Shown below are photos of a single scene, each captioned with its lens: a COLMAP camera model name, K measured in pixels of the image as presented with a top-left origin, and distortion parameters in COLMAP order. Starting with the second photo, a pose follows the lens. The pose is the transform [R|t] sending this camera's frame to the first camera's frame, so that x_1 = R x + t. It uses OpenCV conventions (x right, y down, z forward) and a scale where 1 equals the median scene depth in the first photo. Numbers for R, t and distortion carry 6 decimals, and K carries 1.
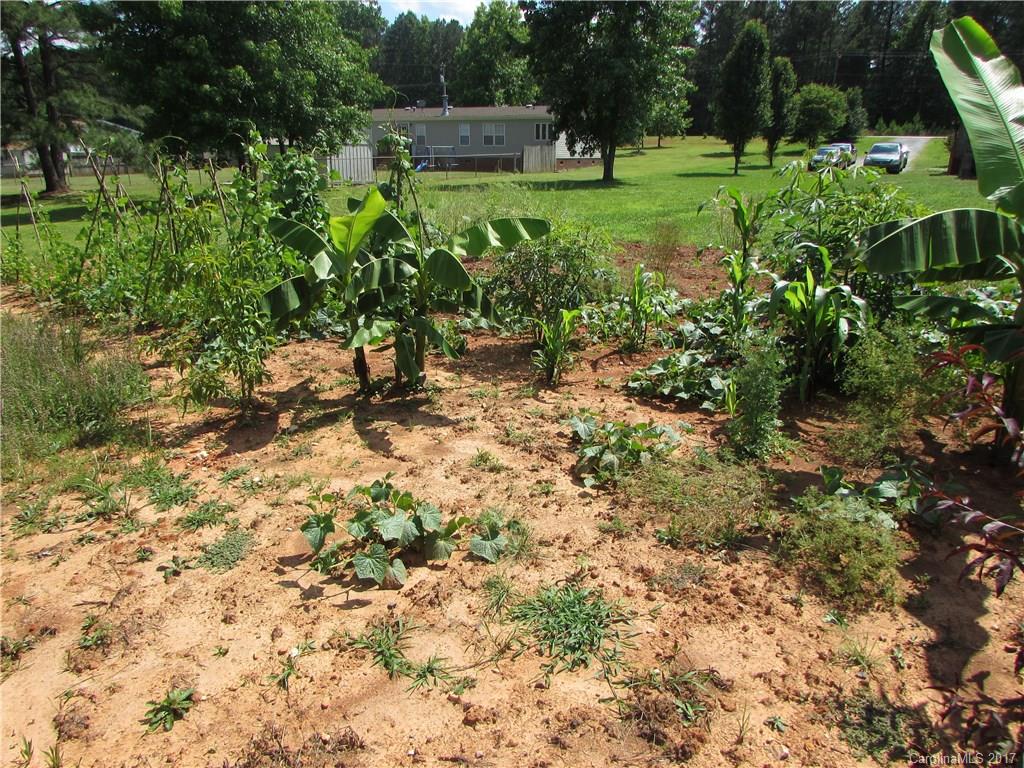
lens RADIAL K [[718.8, 0, 516.6], [0, 718.8, 383.1], [0, 0, 1]] dist [-0.030806, 0.008078]
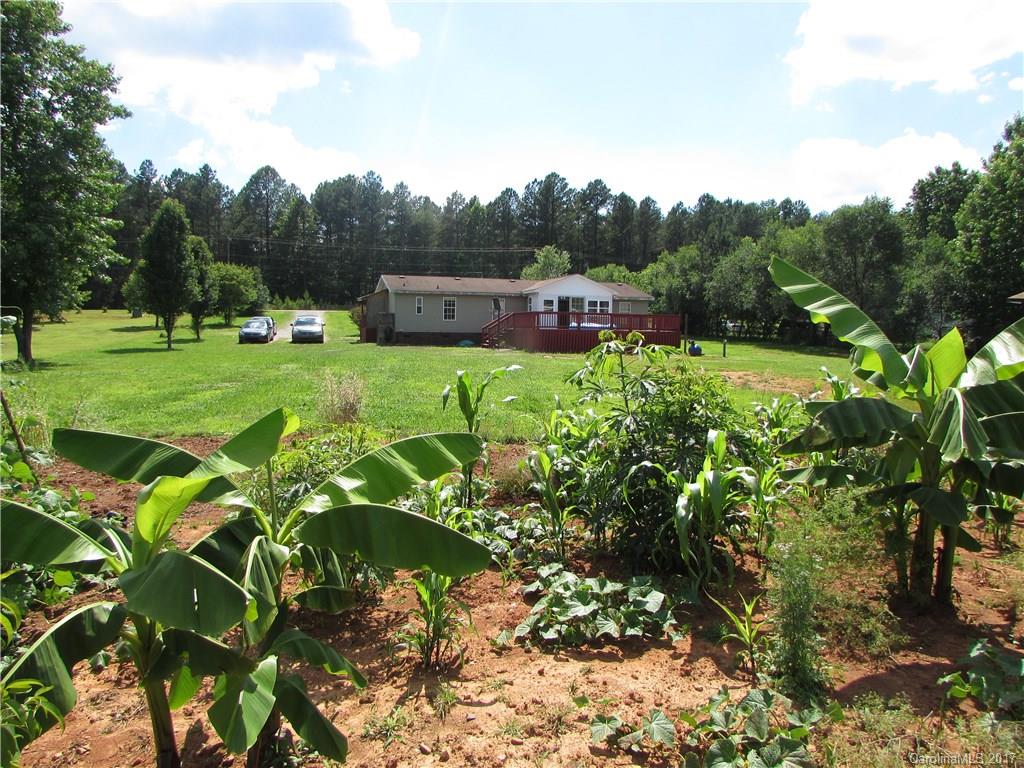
lens RADIAL K [[718.8, 0, 509.6], [0, 718.8, 383.8], [0, 0, 1]] dist [-0.030806, 0.008078]
pose [[0.719818, -0.059373, 0.691619, -0.023311], [0.216137, 0.965978, -0.142023, -0.010265], [-0.659657, 0.251715, 0.708161, 0.029820]]
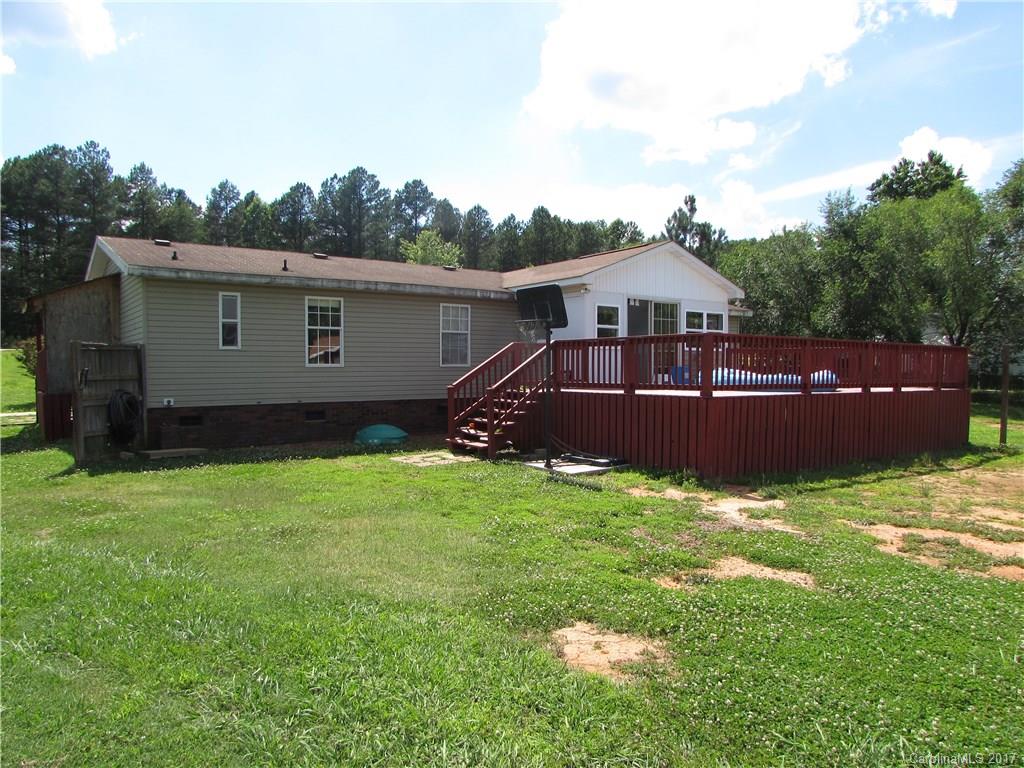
lens RADIAL K [[718.8, 0, 516.6], [0, 718.8, 385.9], [0, 0, 1]] dist [-0.030806, 0.008078]
pose [[0.450706, -0.042160, 0.891676, 0.347959], [0.291337, 0.951136, -0.102287, -0.183244], [-0.843793, 0.305879, 0.440966, 0.540157]]
